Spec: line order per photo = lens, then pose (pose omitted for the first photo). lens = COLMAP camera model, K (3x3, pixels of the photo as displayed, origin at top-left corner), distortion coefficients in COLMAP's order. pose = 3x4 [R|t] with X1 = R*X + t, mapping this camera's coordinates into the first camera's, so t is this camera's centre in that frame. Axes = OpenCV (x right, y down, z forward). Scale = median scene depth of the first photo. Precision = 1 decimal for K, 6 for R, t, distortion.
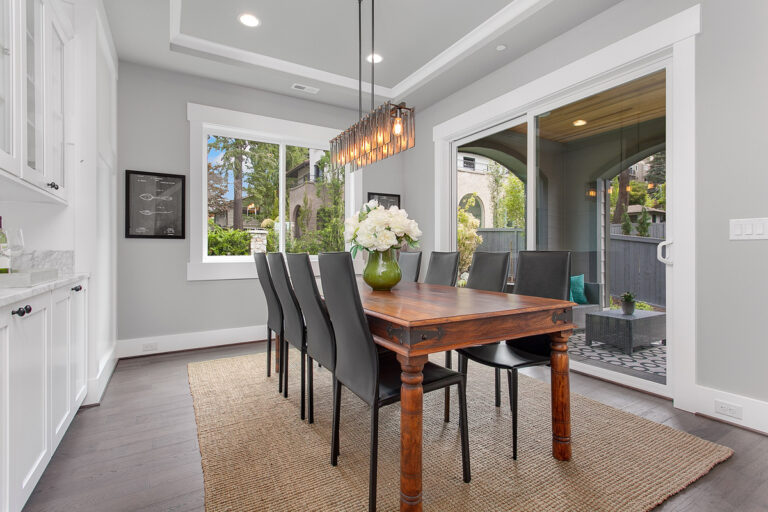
lens RADIAL K [[372.4, 0, 385.7], [0, 372.4, 255.0], [0, 0, 1]] dist [0.011413, -0.000725]
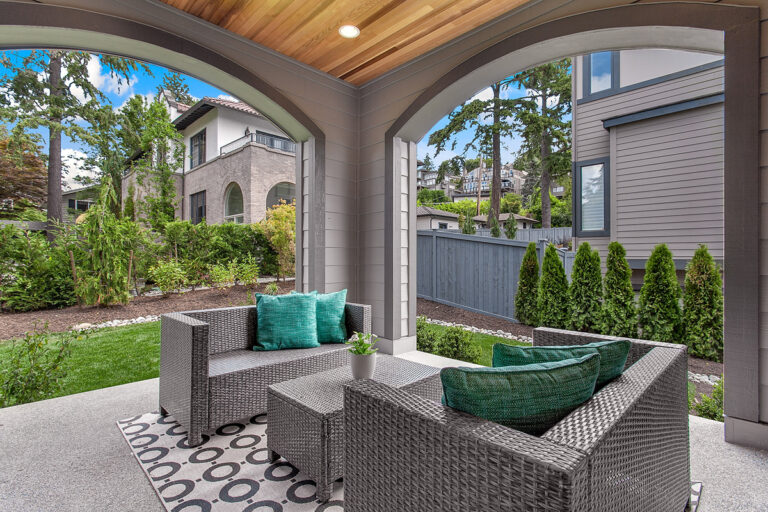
lens RADIAL K [[372.4, 0, 385.7], [0, 372.4, 255.0], [0, 0, 1]] dist [0.011413, -0.000725]
pose [[0.968975, 0.002233, 0.247147, 0.115031], [0.001509, 0.999887, -0.014949, 0.002392], [-0.247153, 0.014858, 0.968863, 0.112521]]
